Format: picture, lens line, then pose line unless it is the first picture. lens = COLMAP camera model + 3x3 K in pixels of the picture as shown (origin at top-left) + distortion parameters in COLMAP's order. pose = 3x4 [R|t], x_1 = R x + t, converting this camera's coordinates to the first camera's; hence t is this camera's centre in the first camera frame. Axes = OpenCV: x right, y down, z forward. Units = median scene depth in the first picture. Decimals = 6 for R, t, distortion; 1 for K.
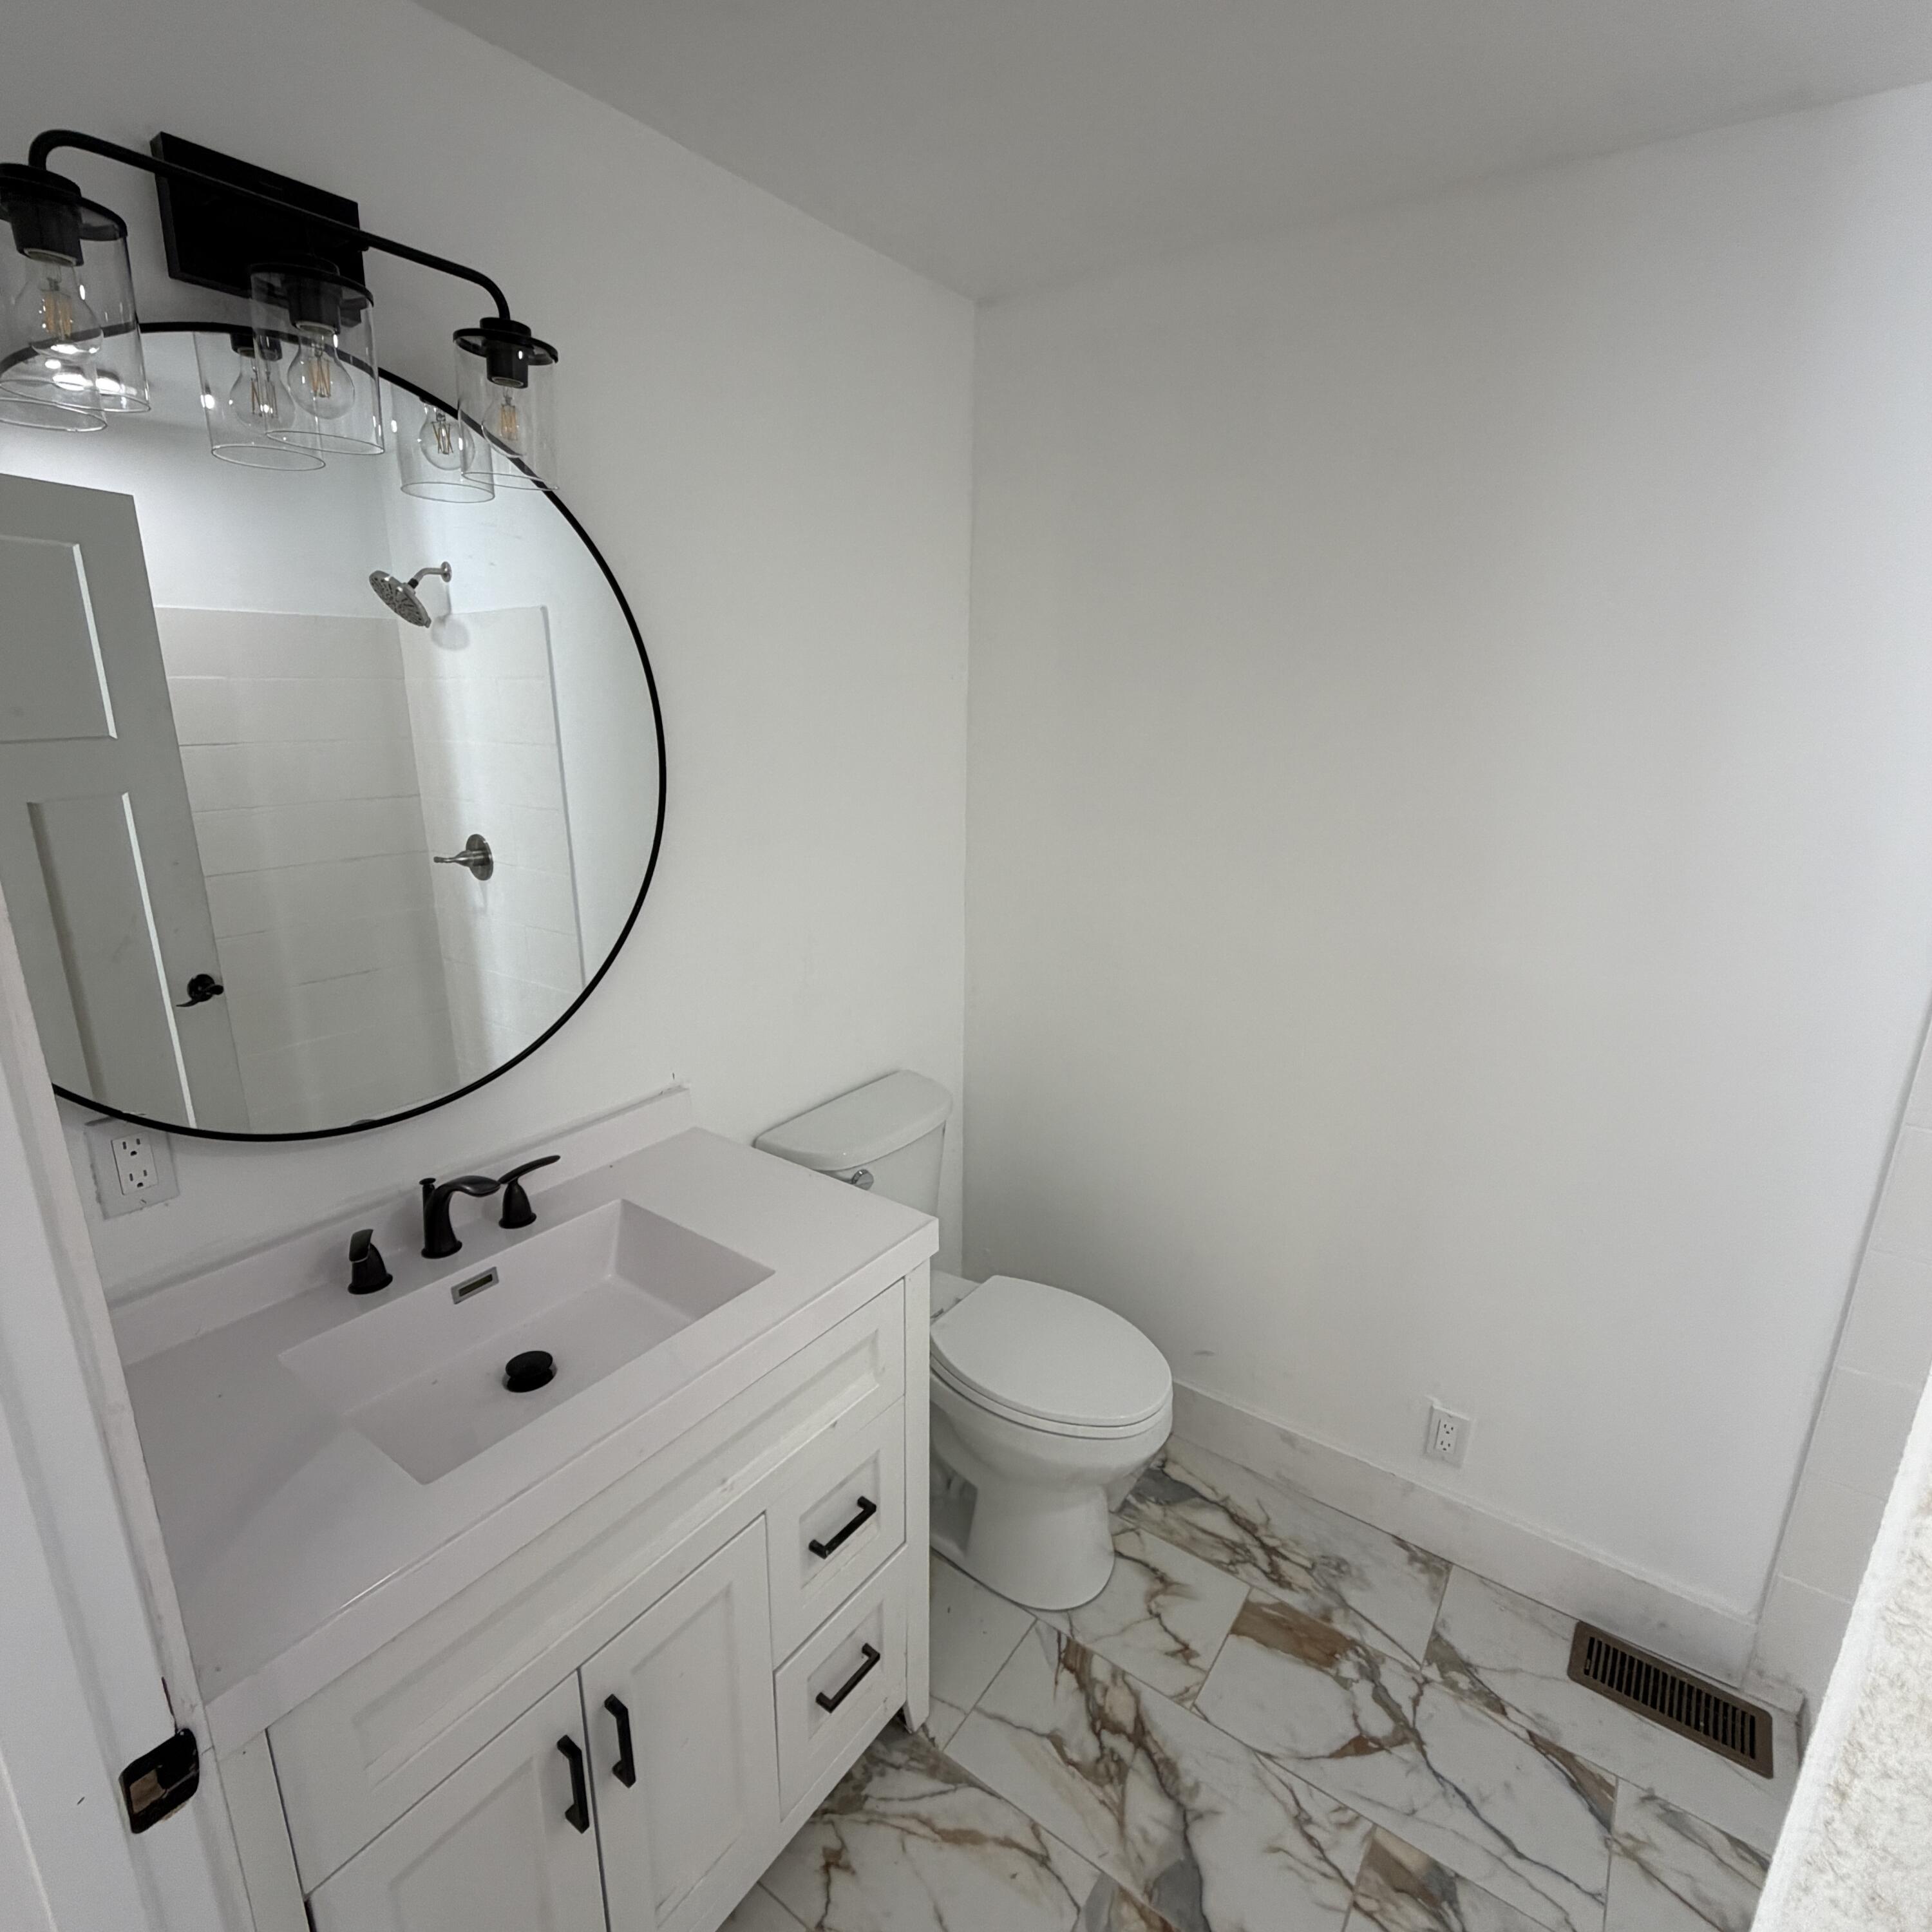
lens RADIAL K [[1030.4, 0, 966.6], [0, 1030.4, 965.8], [0, 0, 1]] dist [-0.004680, 0.000457]
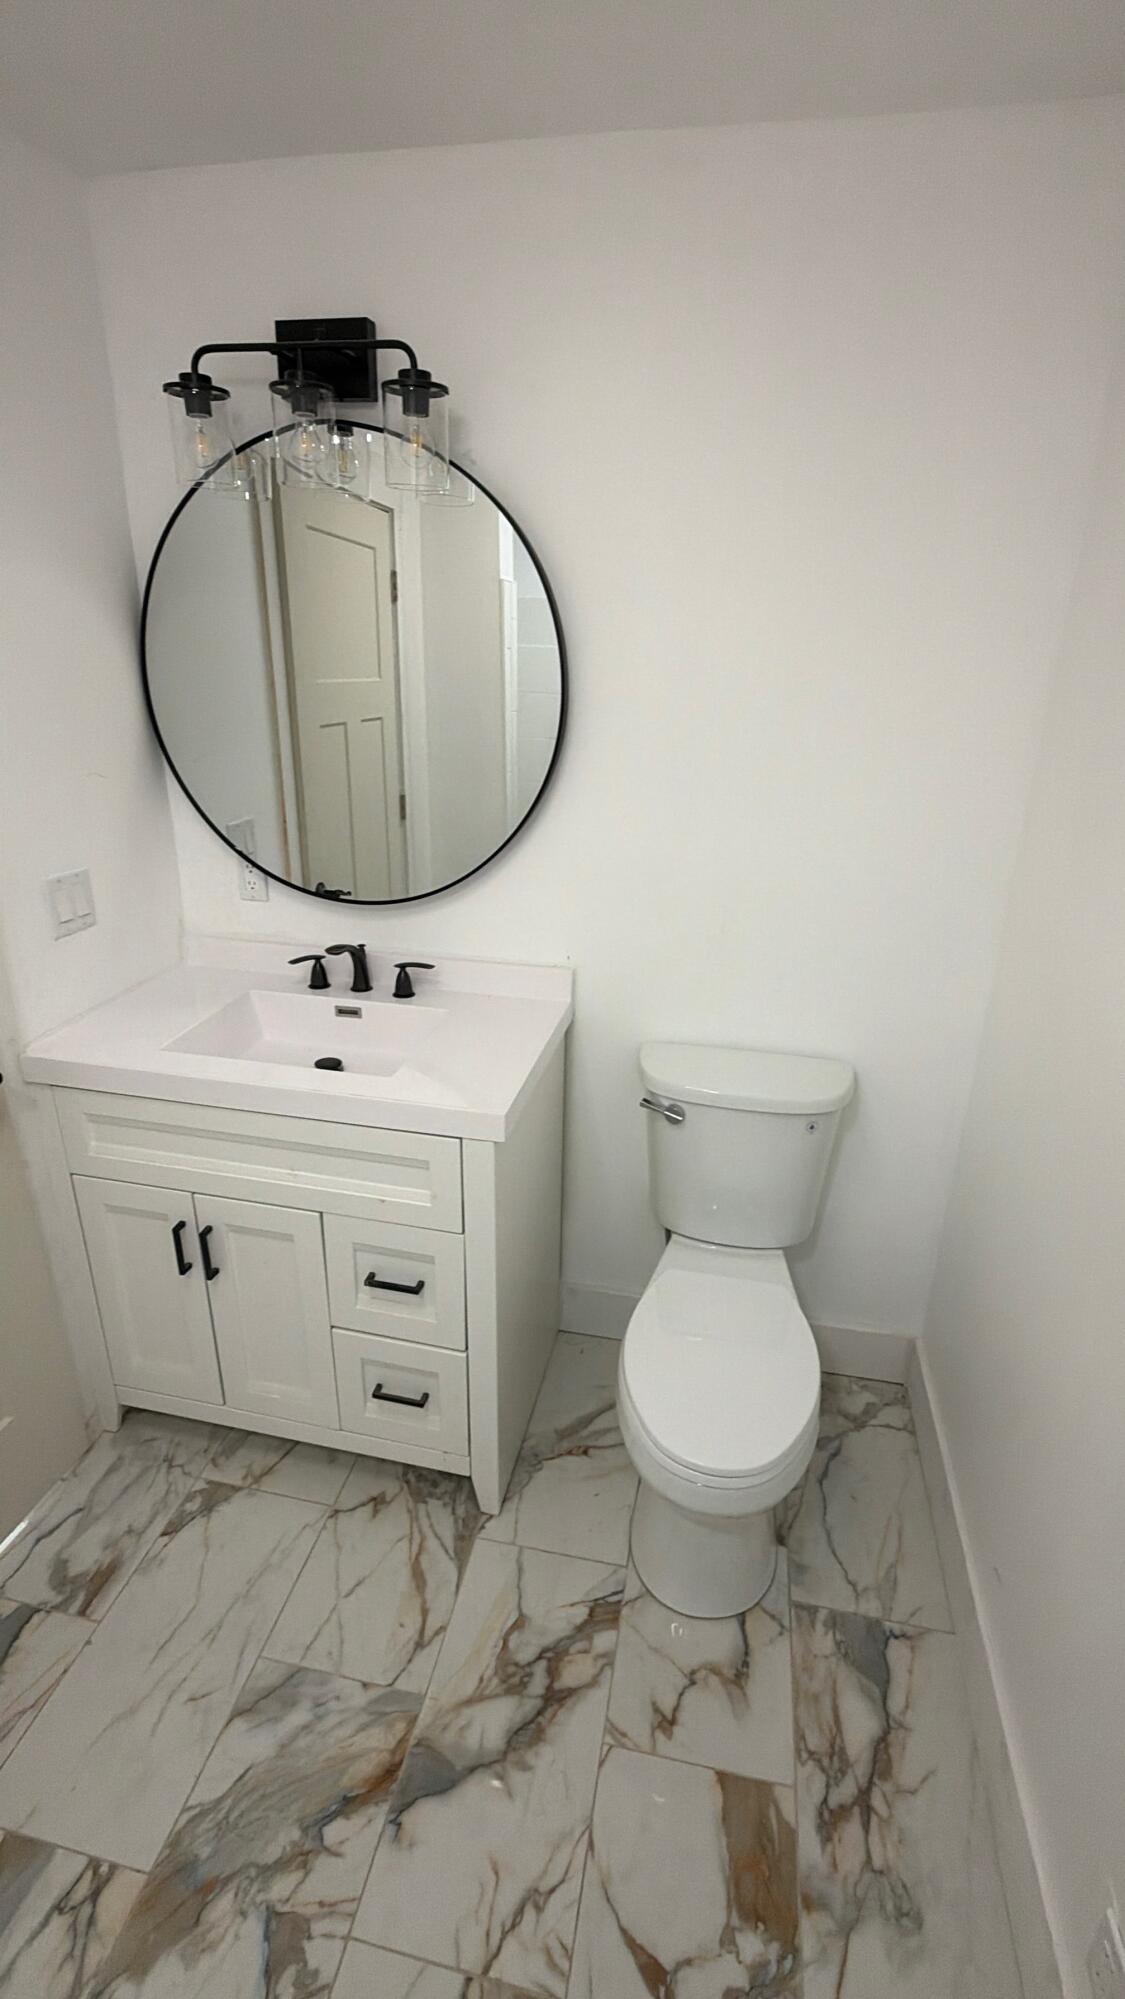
lens RADIAL K [[894.5, 0, 563.9], [0, 894.5, 997.7], [0, 0, 1]] dist [-0.002733, -0.000497]
pose [[0.398663, 0.327726, -0.856541, 0.706897], [-0.261920, 0.935757, 0.236129, -0.112397], [0.878900, 0.130210, 0.458890, 0.513155]]
